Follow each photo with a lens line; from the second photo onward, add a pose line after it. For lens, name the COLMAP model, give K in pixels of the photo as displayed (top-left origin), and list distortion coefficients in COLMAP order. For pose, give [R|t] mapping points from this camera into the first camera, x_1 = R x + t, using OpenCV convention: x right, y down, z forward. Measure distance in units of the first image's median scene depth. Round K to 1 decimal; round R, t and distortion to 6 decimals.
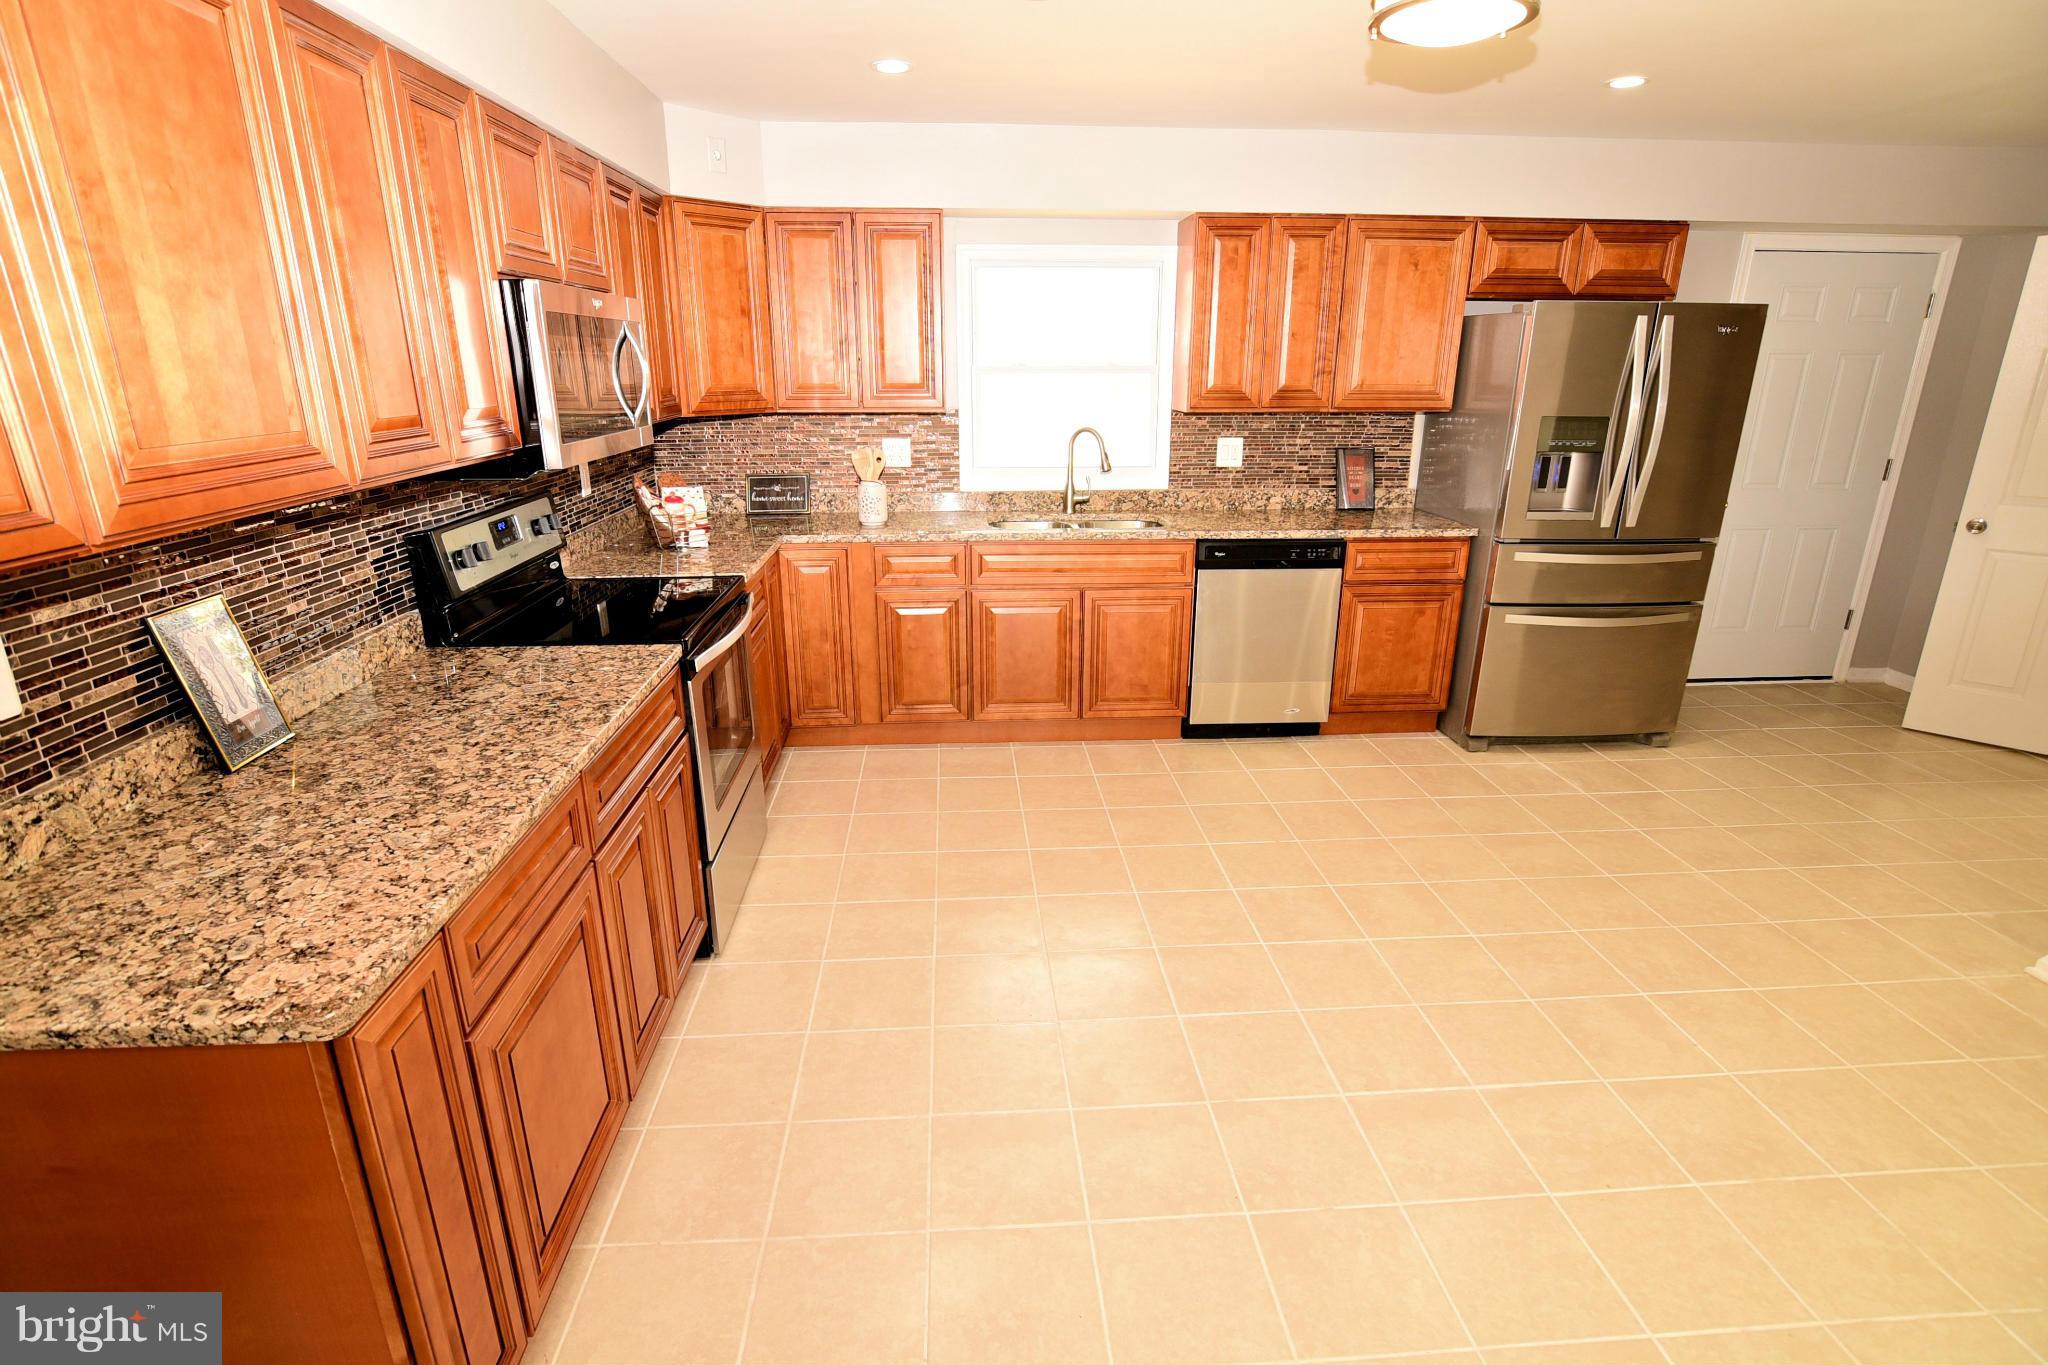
lens RADIAL K [[996.8, 0, 1015.1], [0, 996.8, 686.0], [0, 0, 1]] dist [-0.029934, 0.010026]
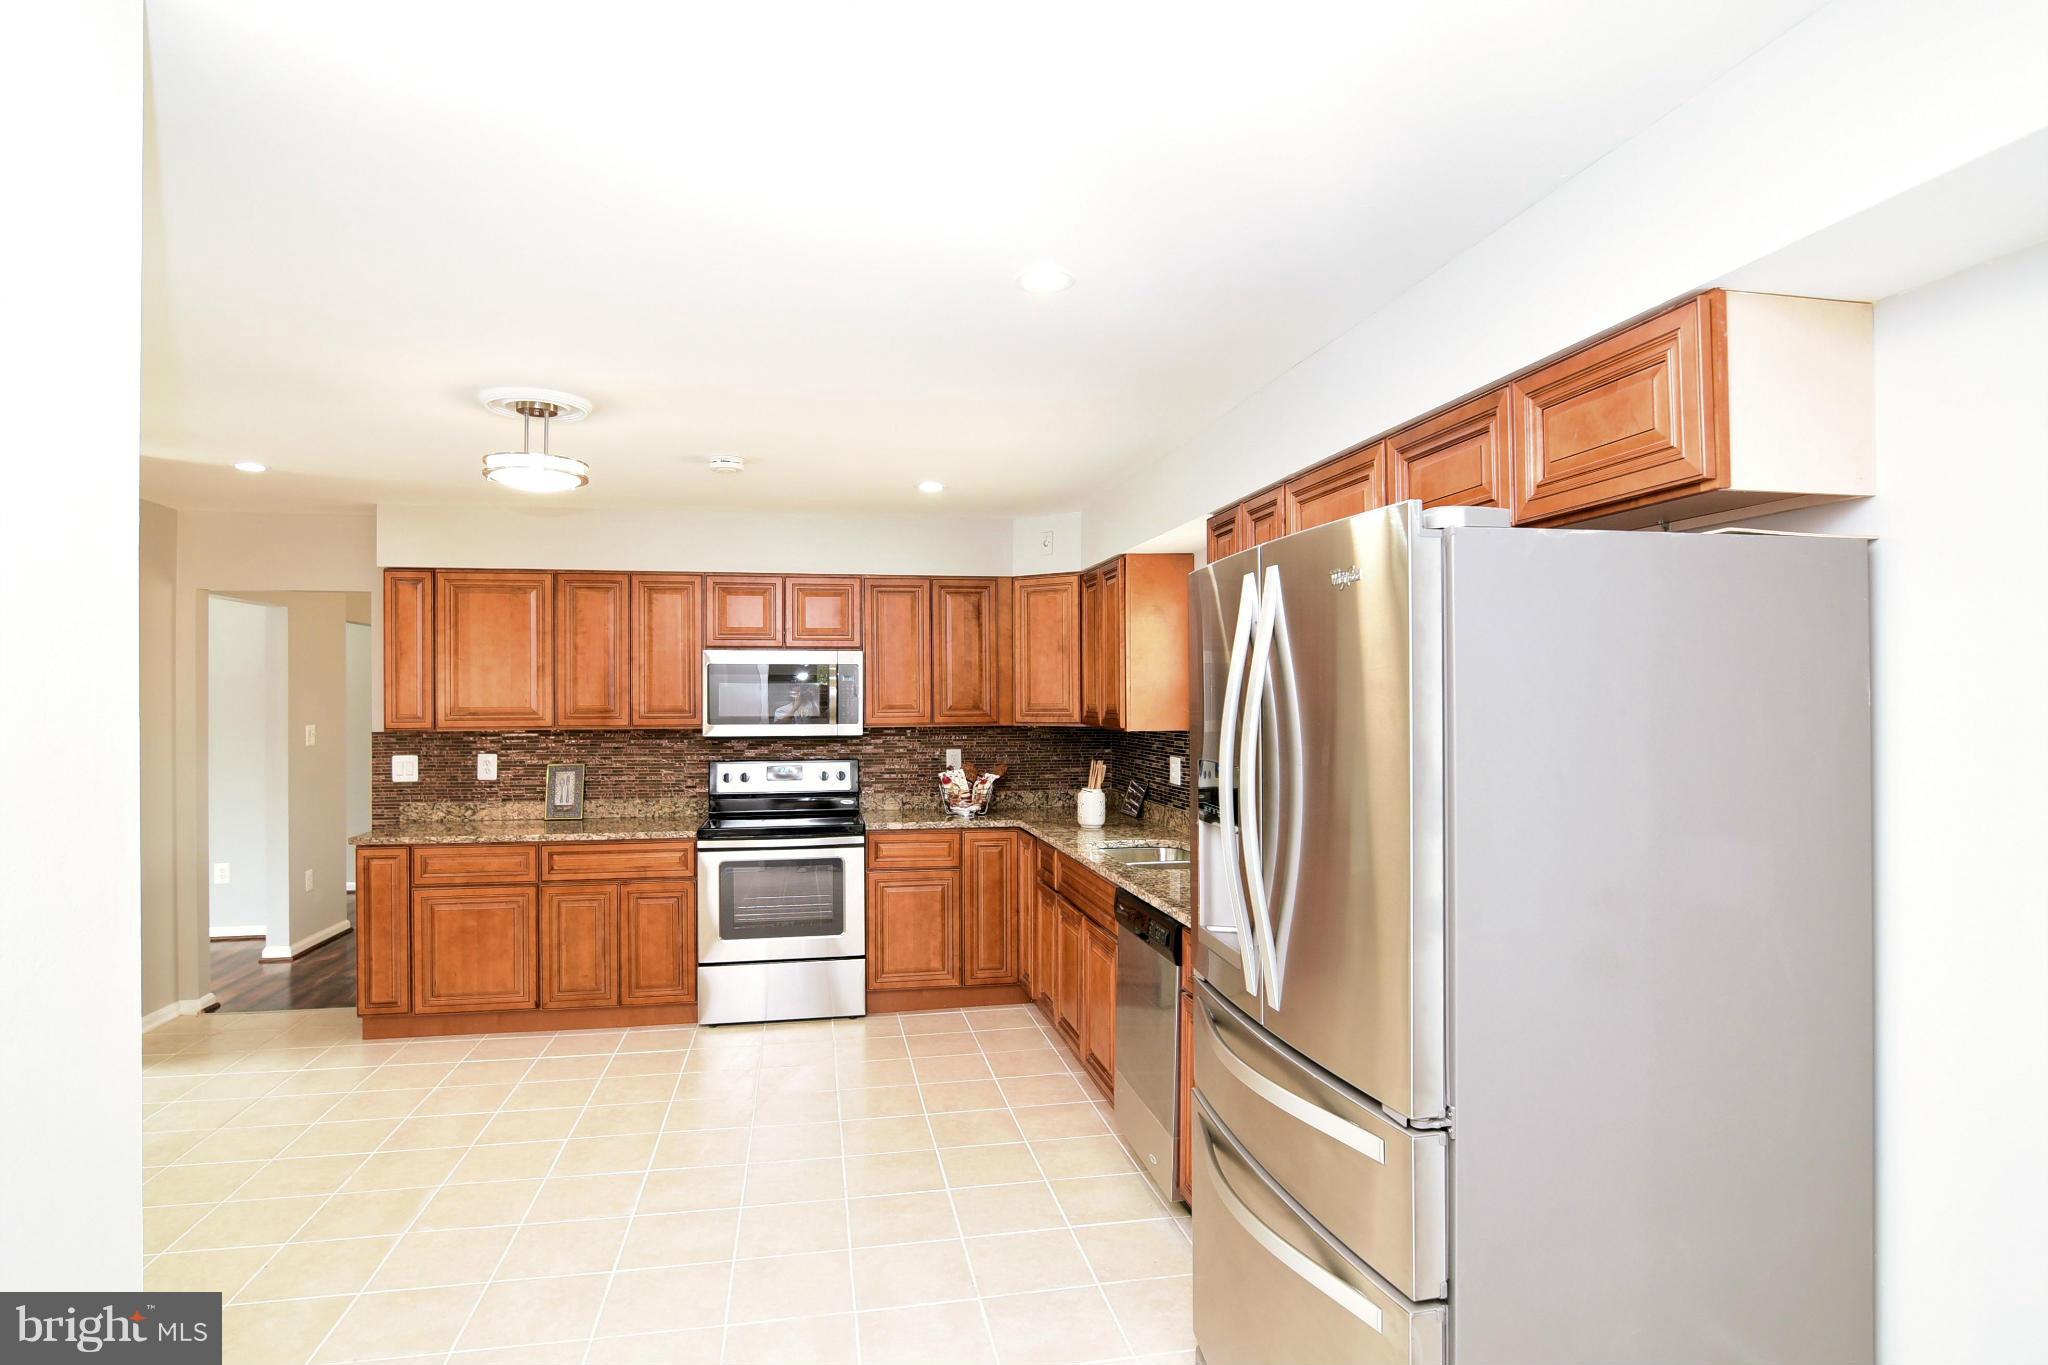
lens RADIAL K [[1048.0, 0, 960.5], [0, 1048.0, 692.6], [0, 0, 1]] dist [-0.000506, 0.000681]
pose [[0.114684, -0.006333, -0.993382, 1.010866], [-0.306811, 0.950866, -0.041482, -0.215840], [0.944836, 0.309538, 0.107106, 0.709464]]
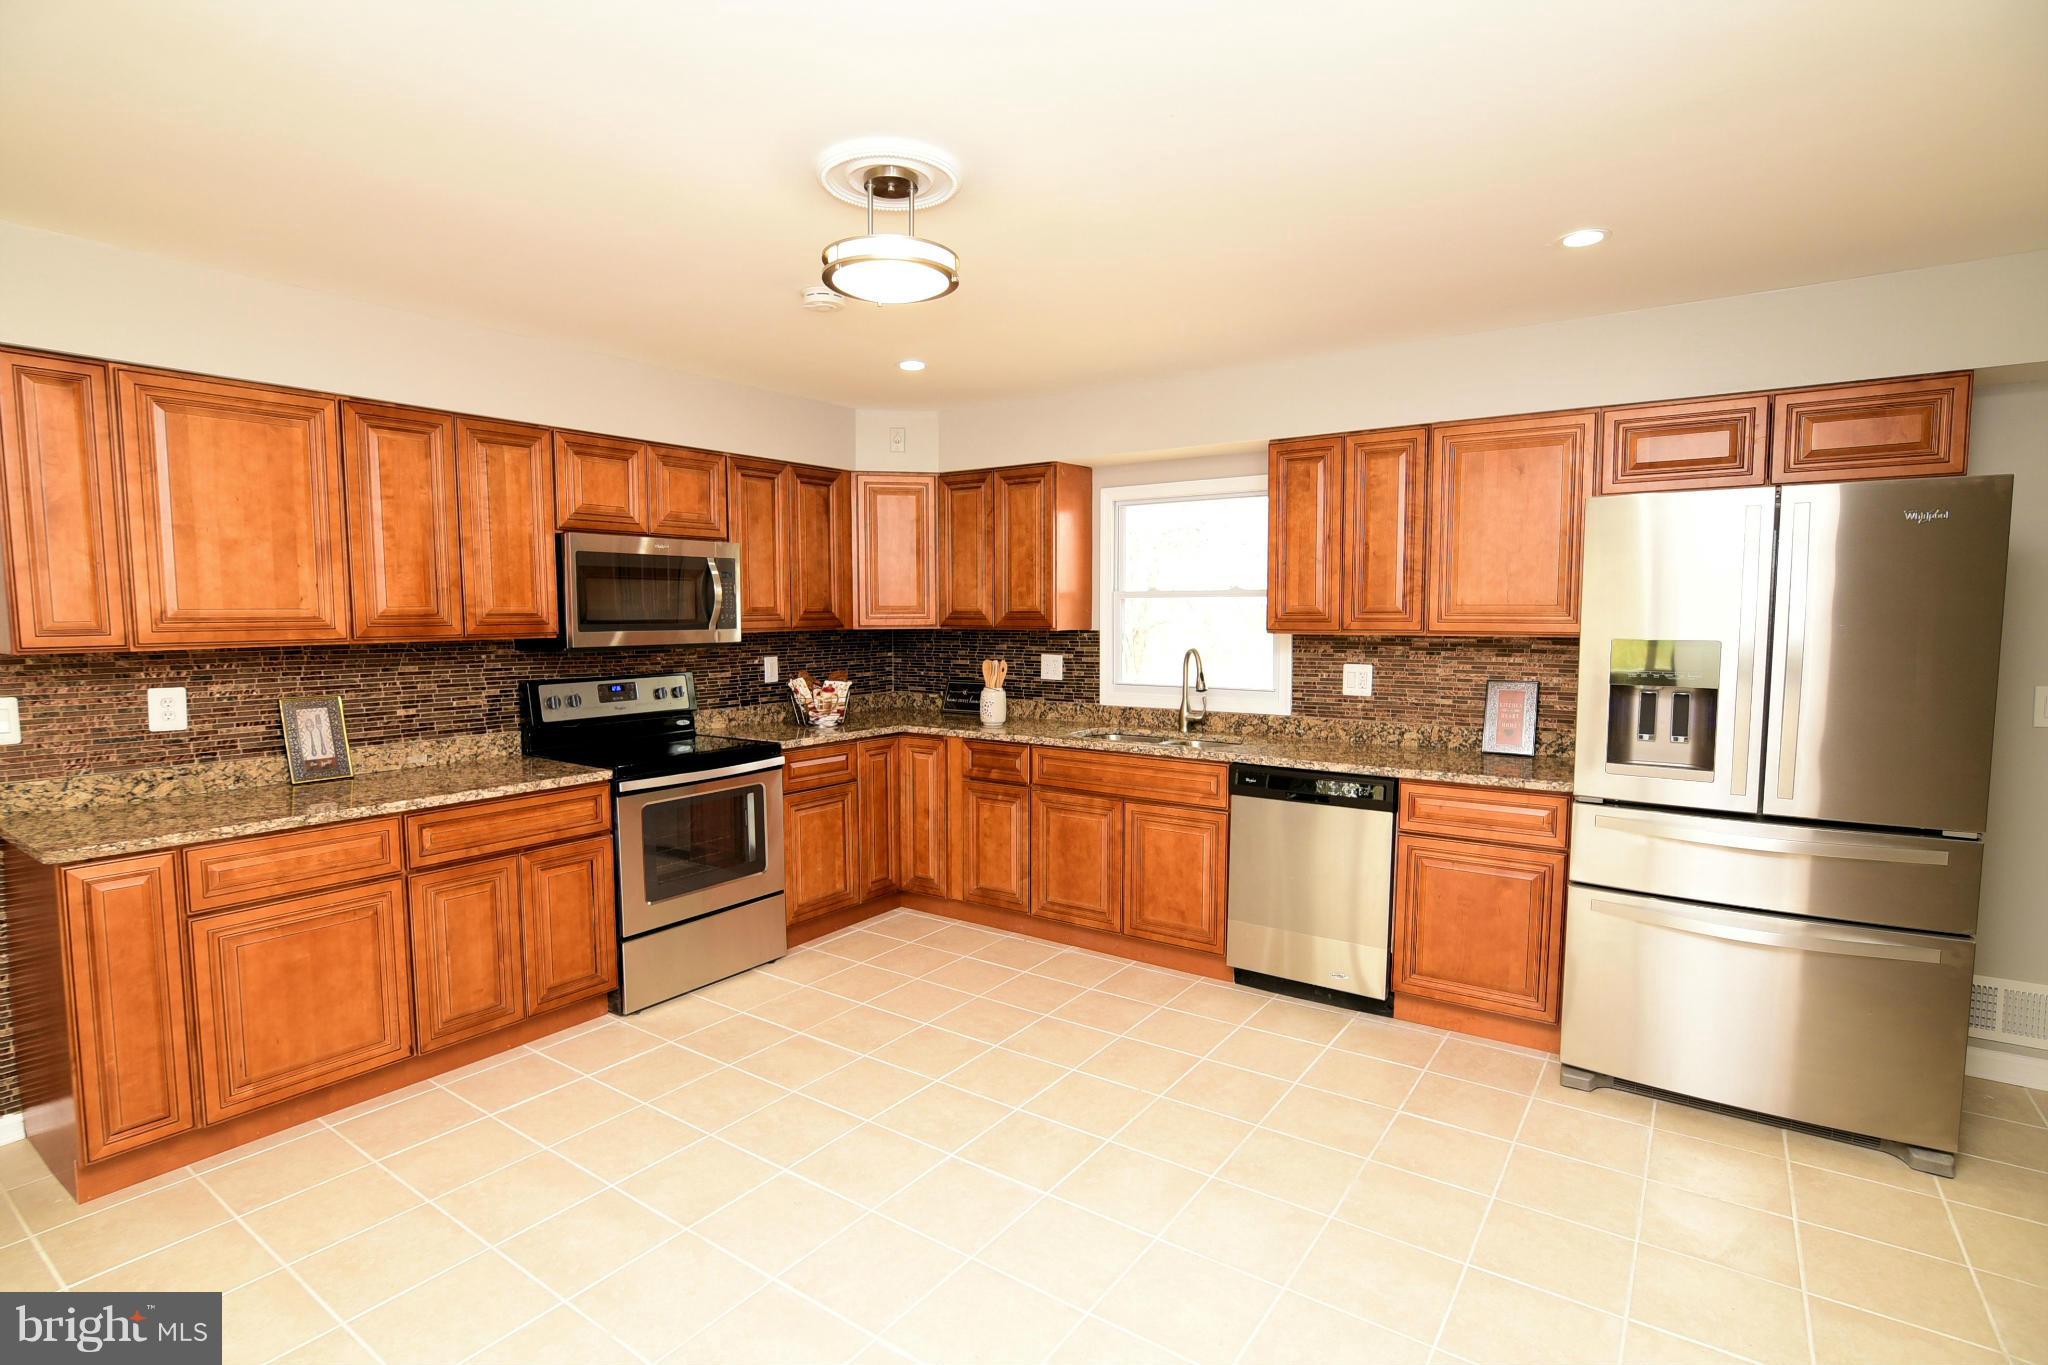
lens RADIAL K [[996.8, 0, 1015.1], [0, 996.8, 686.0], [0, 0, 1]] dist [-0.029934, 0.010026]
pose [[0.780901, 0.047032, -0.622881, 0.601113], [-0.193203, 0.966452, -0.169243, -0.017763], [0.594025, 0.252504, 0.763790, 0.136980]]
